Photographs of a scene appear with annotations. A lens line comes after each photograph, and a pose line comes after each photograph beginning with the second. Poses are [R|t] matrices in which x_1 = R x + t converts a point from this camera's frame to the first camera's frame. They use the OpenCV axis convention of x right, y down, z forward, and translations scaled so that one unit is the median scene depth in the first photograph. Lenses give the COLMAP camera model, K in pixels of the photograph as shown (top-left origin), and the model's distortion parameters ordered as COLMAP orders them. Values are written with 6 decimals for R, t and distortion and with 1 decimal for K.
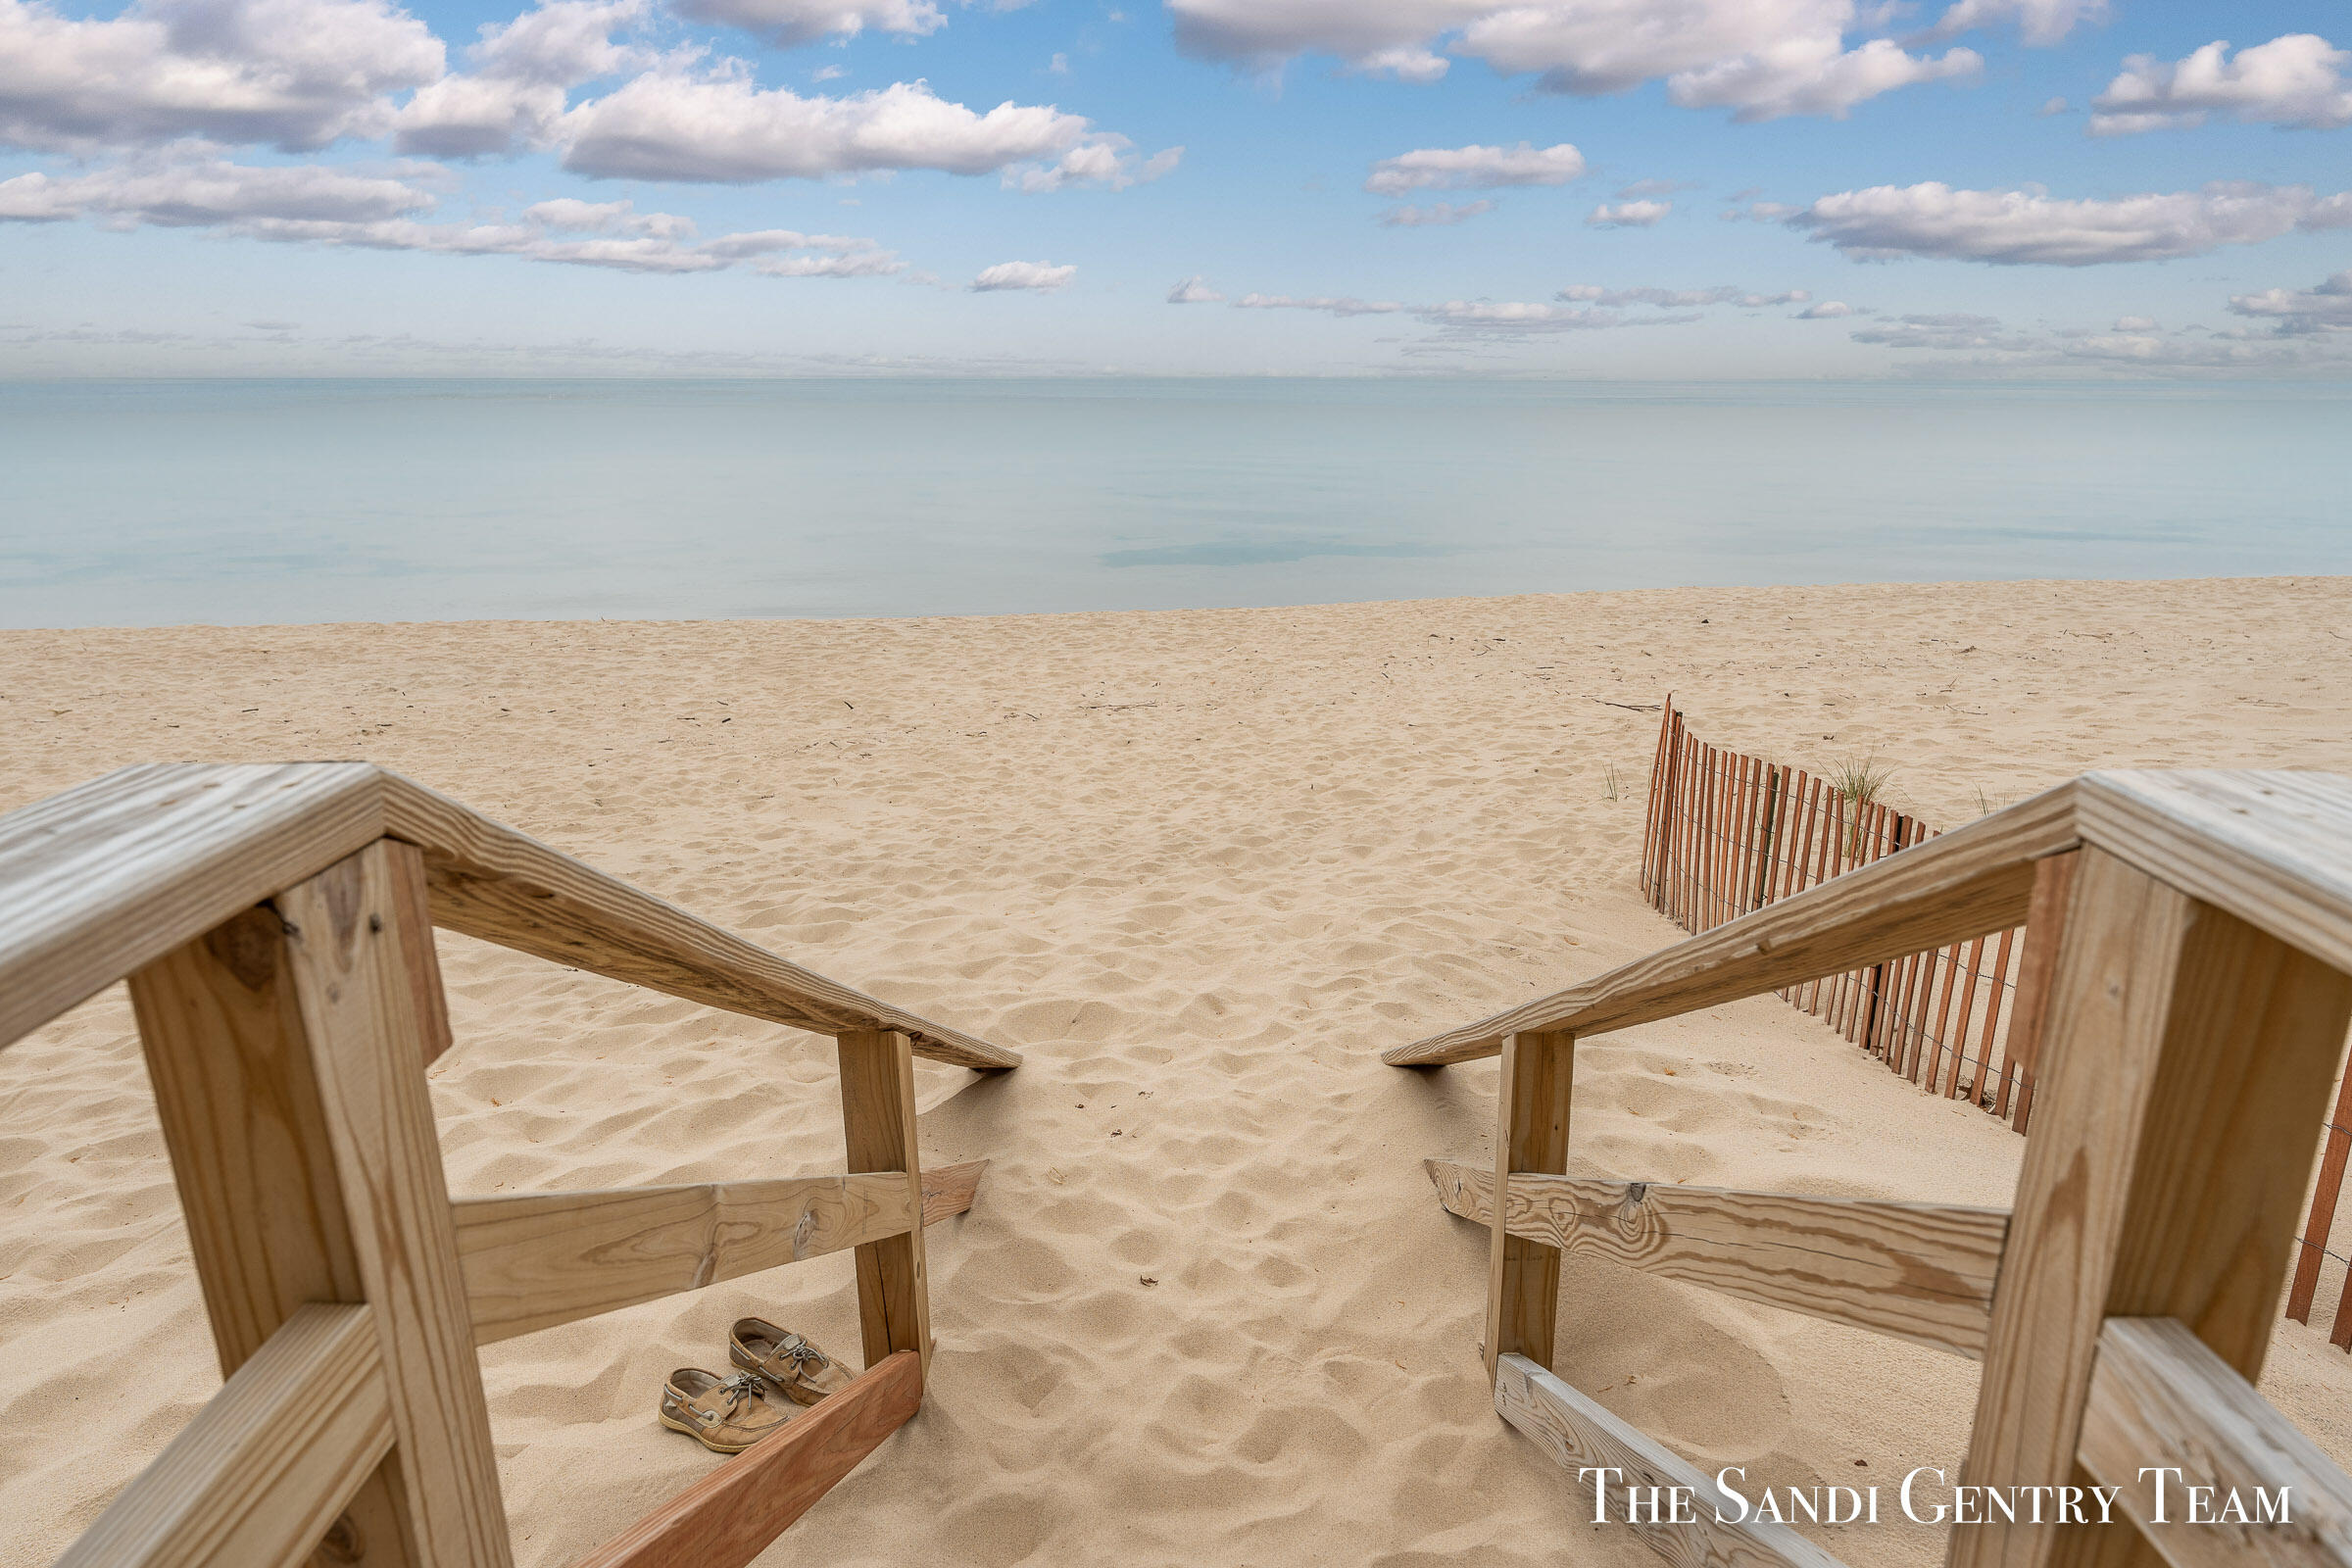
lens RADIAL K [[1450.9, 0, 1176.1], [0, 1450.9, 793.5], [0, 0, 1]] dist [-0.008619, -0.002712]
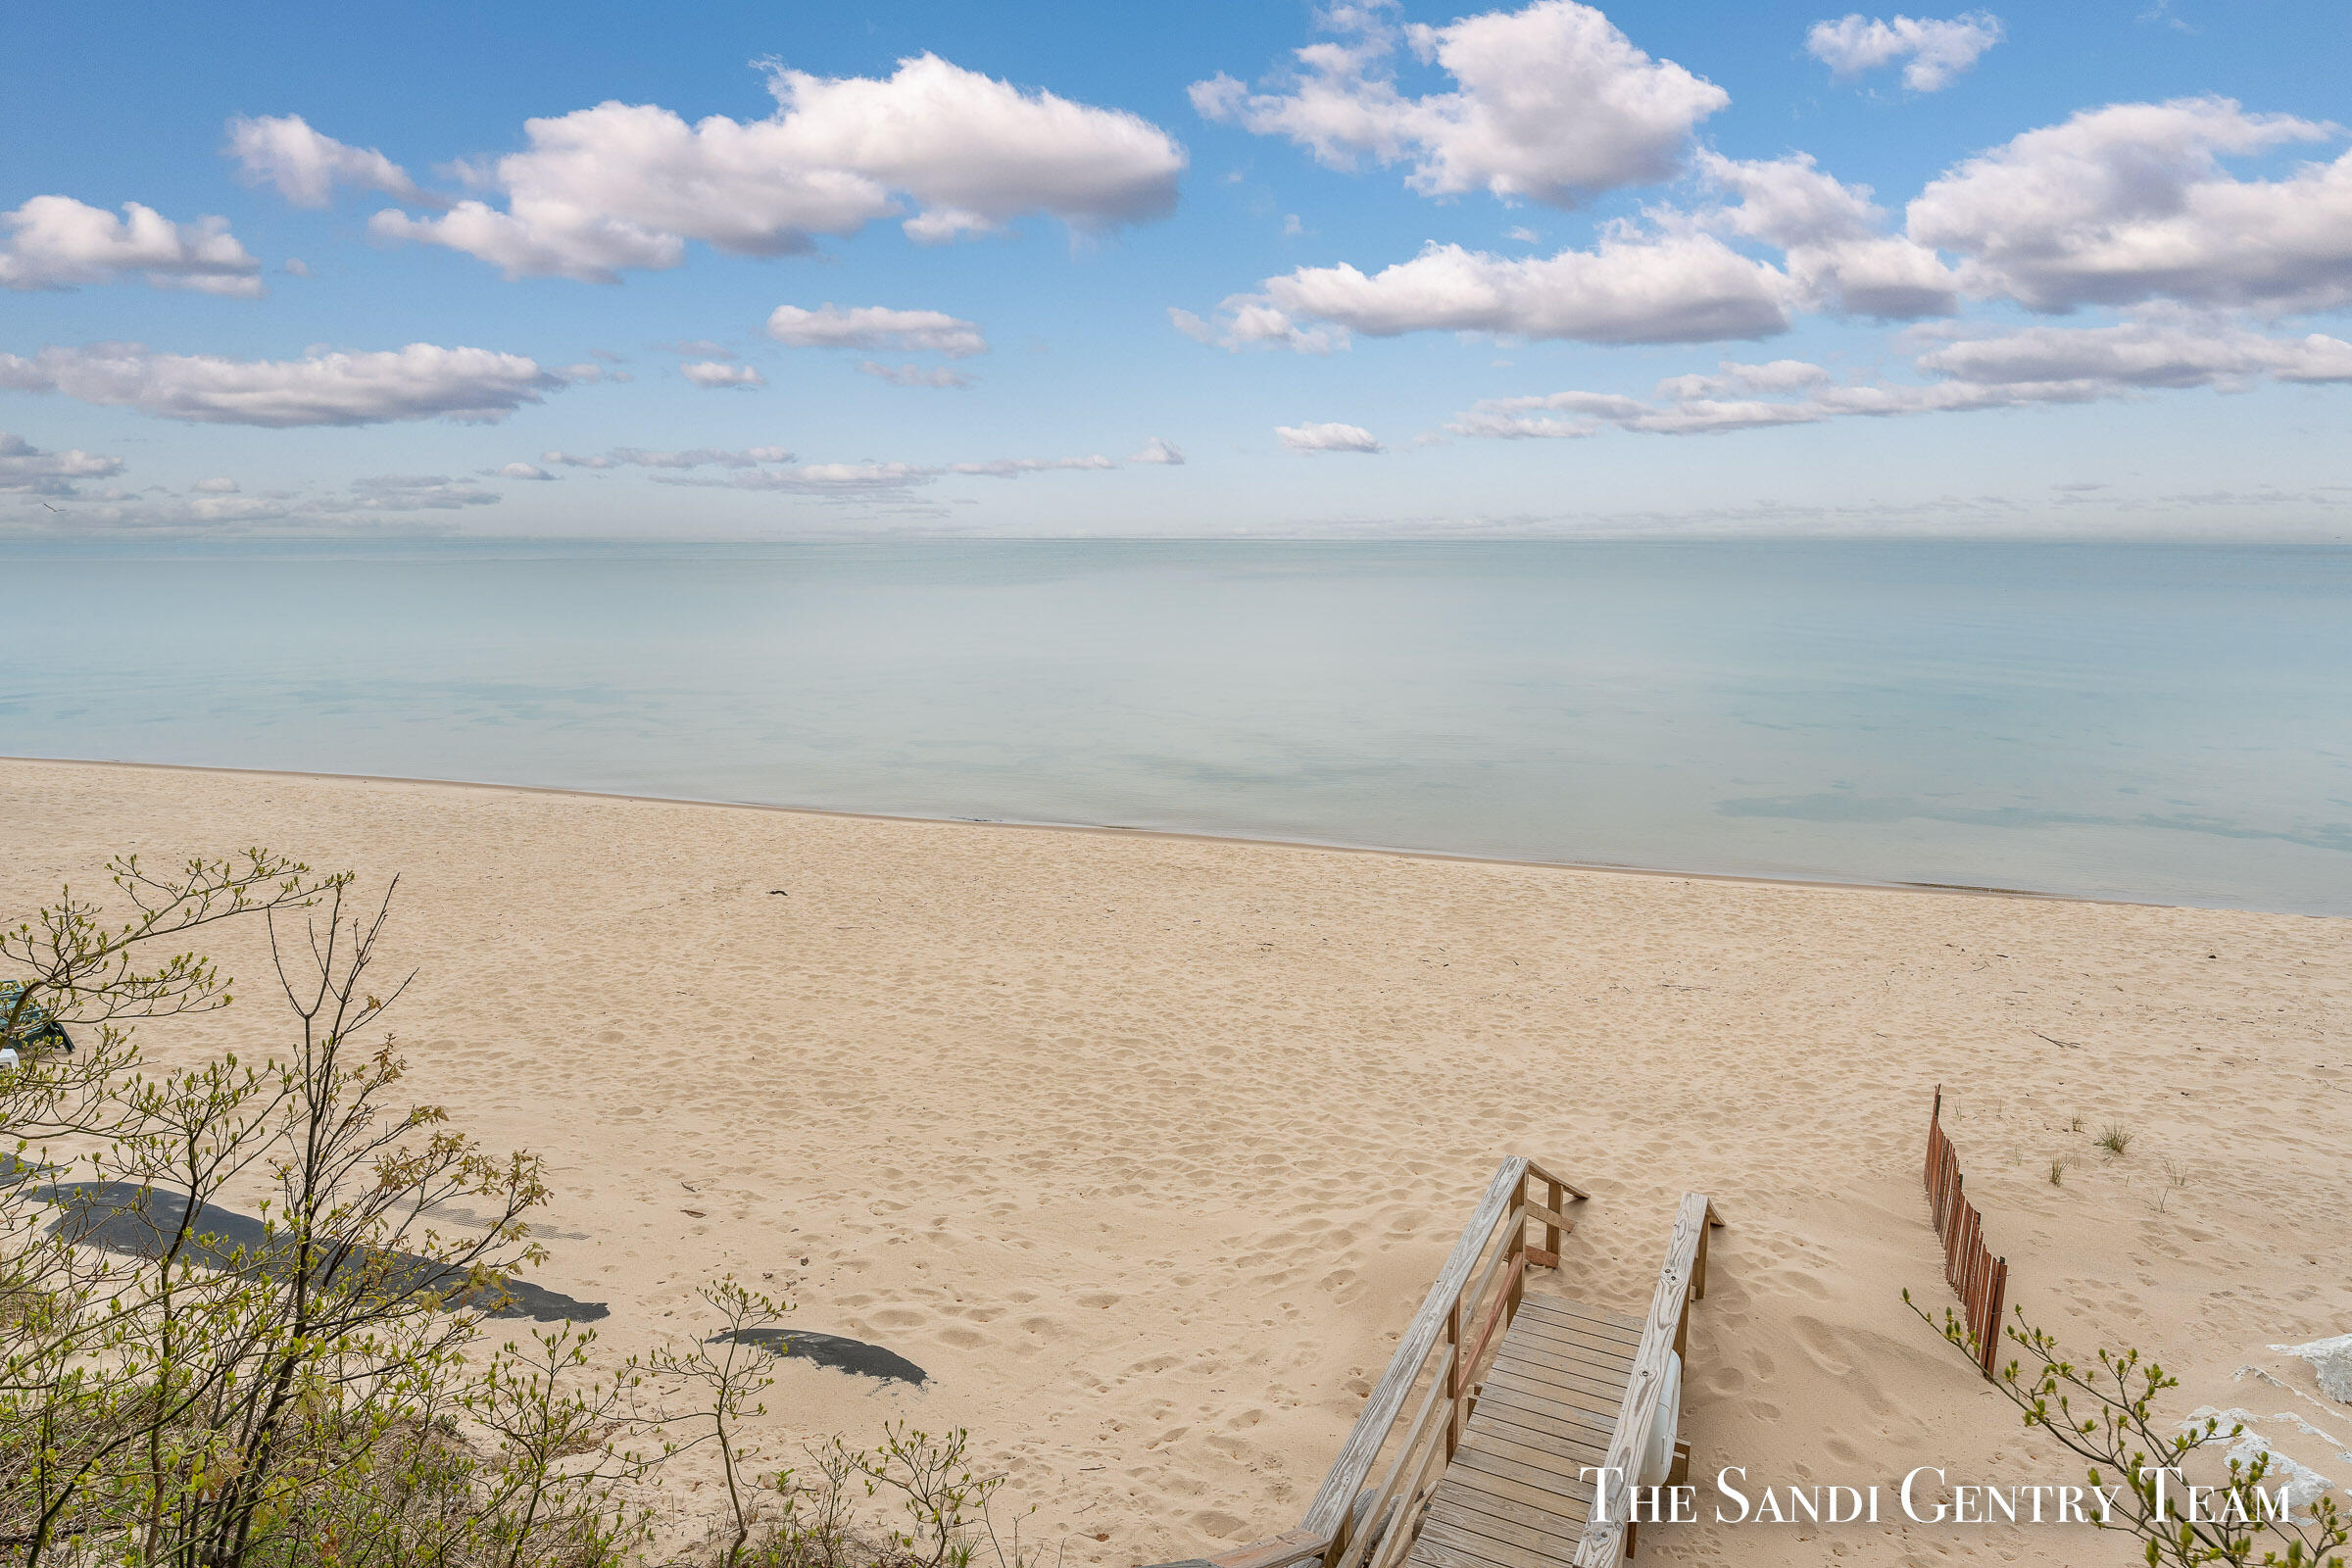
lens RADIAL K [[1340.7, 0, 1166.8], [0, 1340.7, 784.3], [0, 0, 1]] dist [-0.002823, 0.001352]
pose [[0.895647, 0.083778, -0.436804, 0.121675], [-0.124242, 0.990131, -0.064848, -0.182605], [0.427060, 0.112350, 0.897216, -0.963891]]
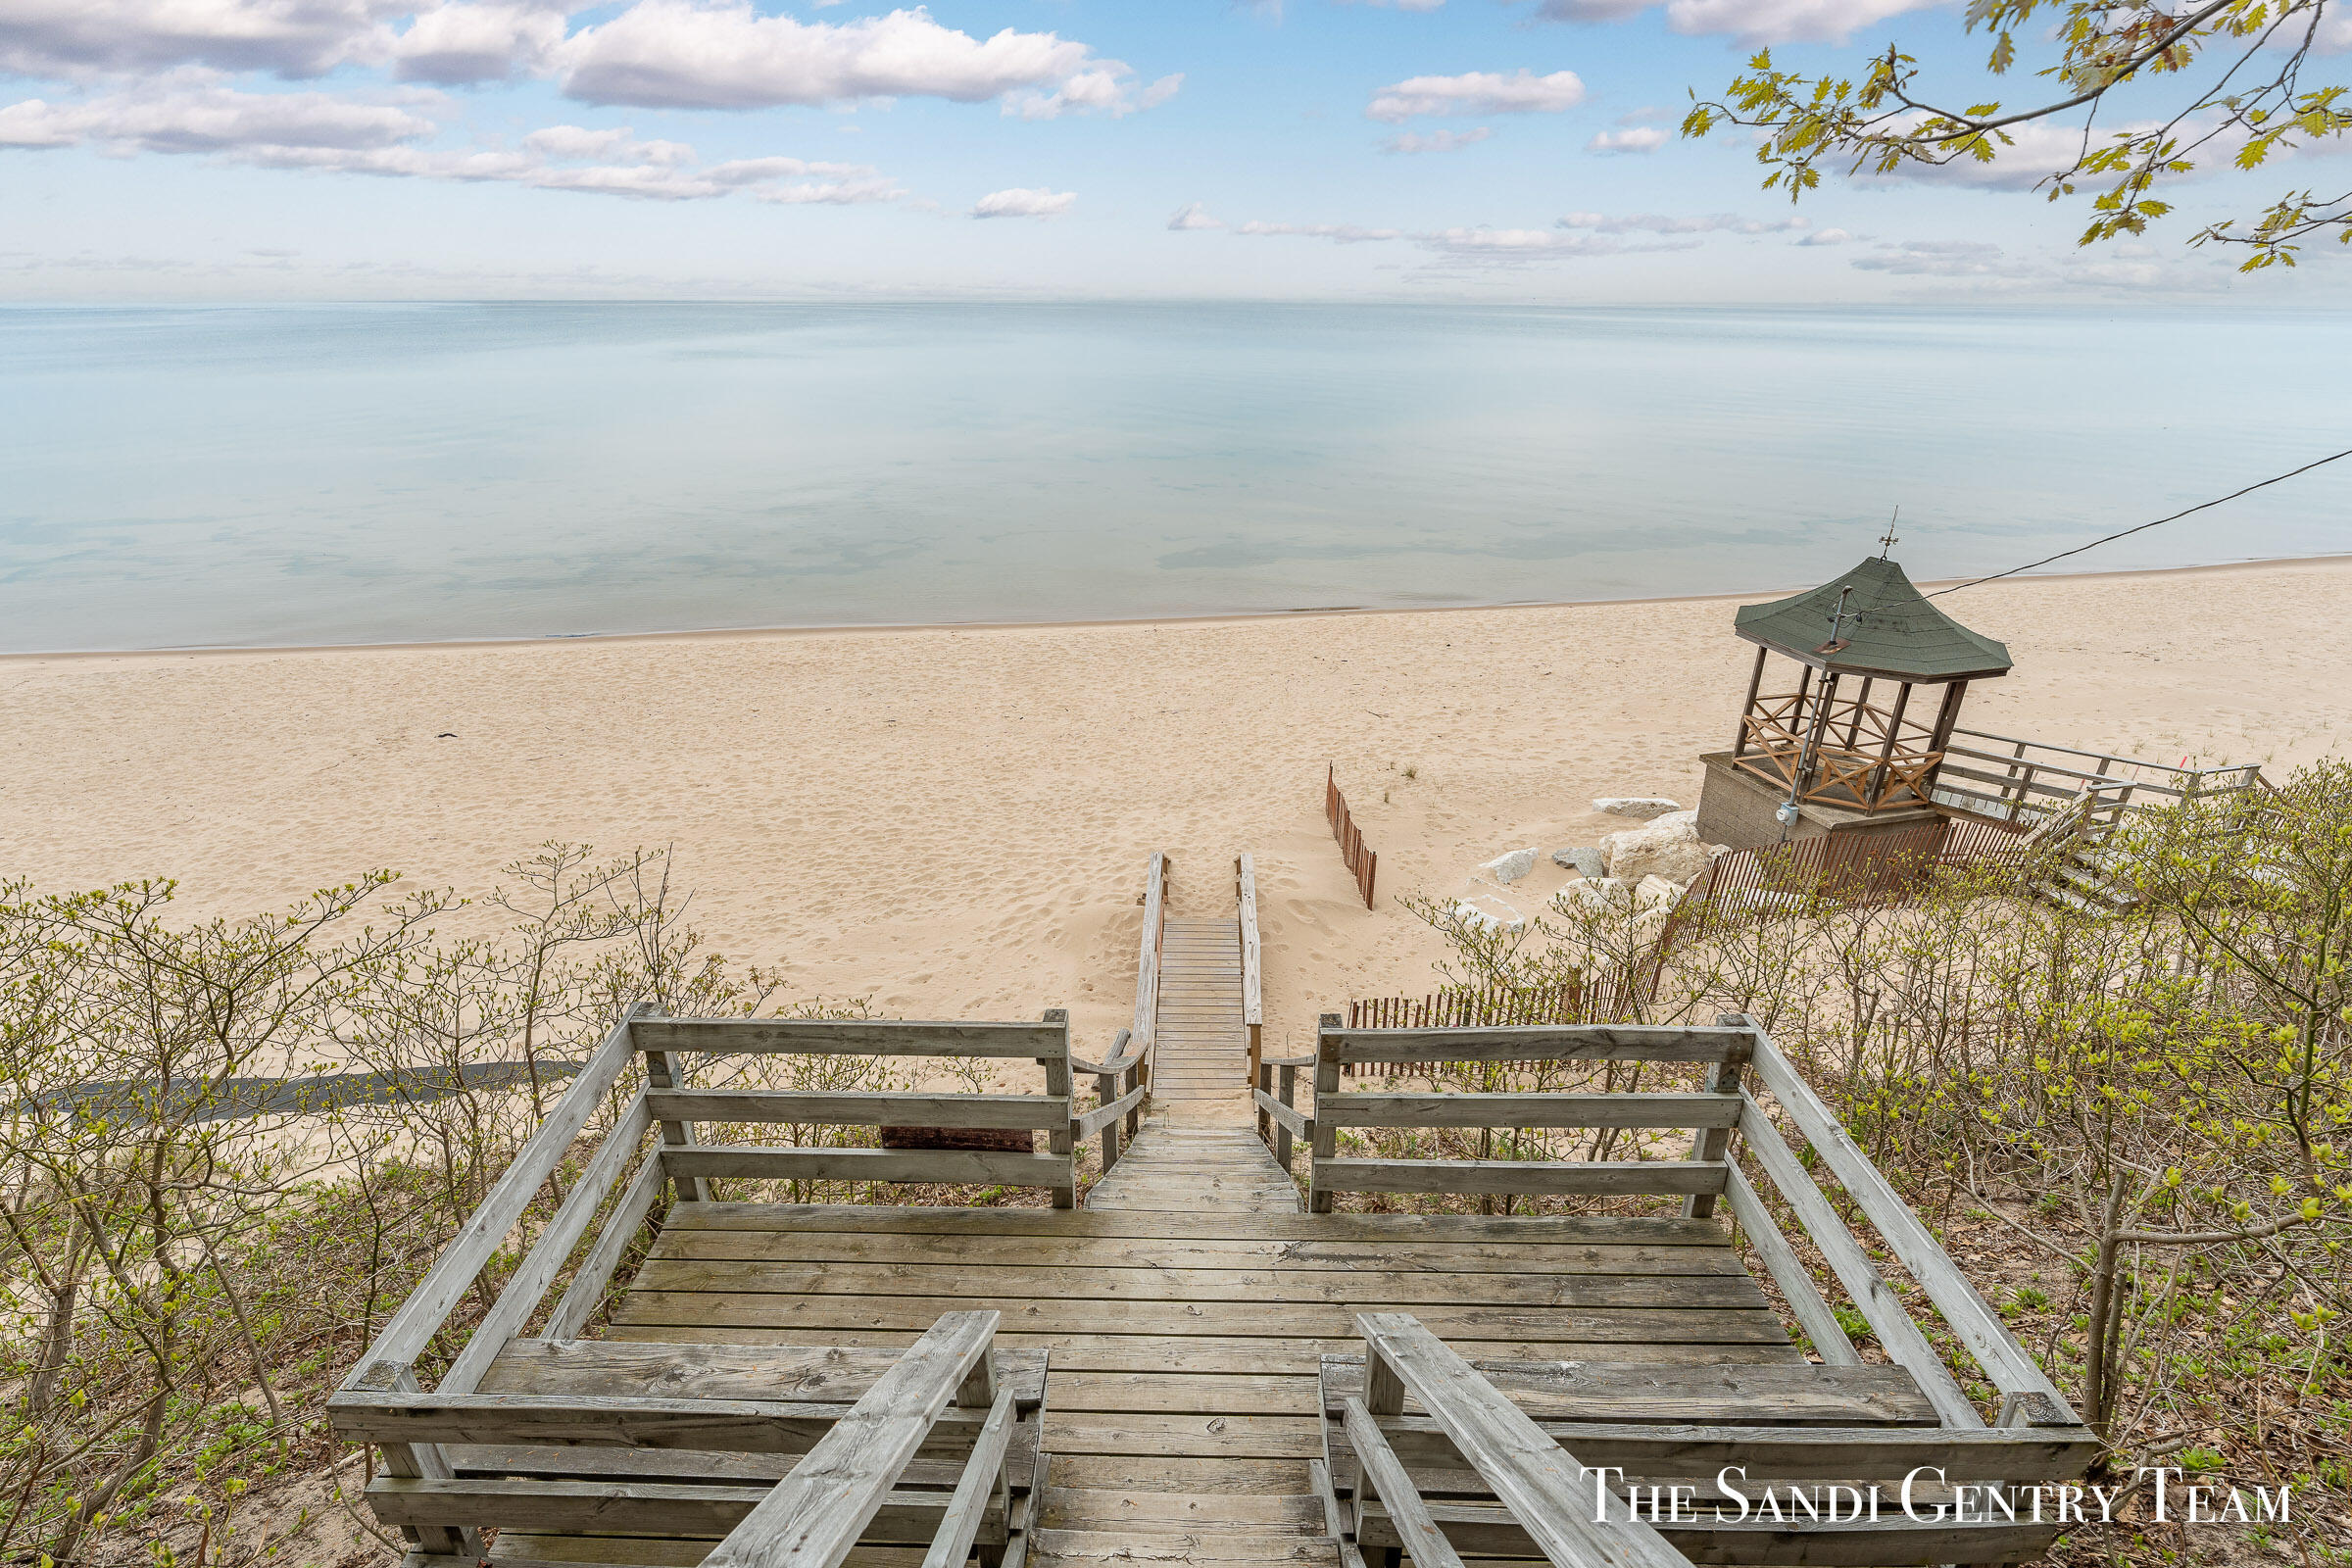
lens RADIAL K [[1113.2, 0, 1180.2], [0, 1113.2, 785.5], [0, 0, 1]] dist [0.001368, 0.000081]
pose [[0.999882, 0.011024, -0.010698, -0.011693], [-0.009452, 0.990501, 0.137184, -0.310525], [0.012108, -0.137066, 0.990488, -1.451328]]
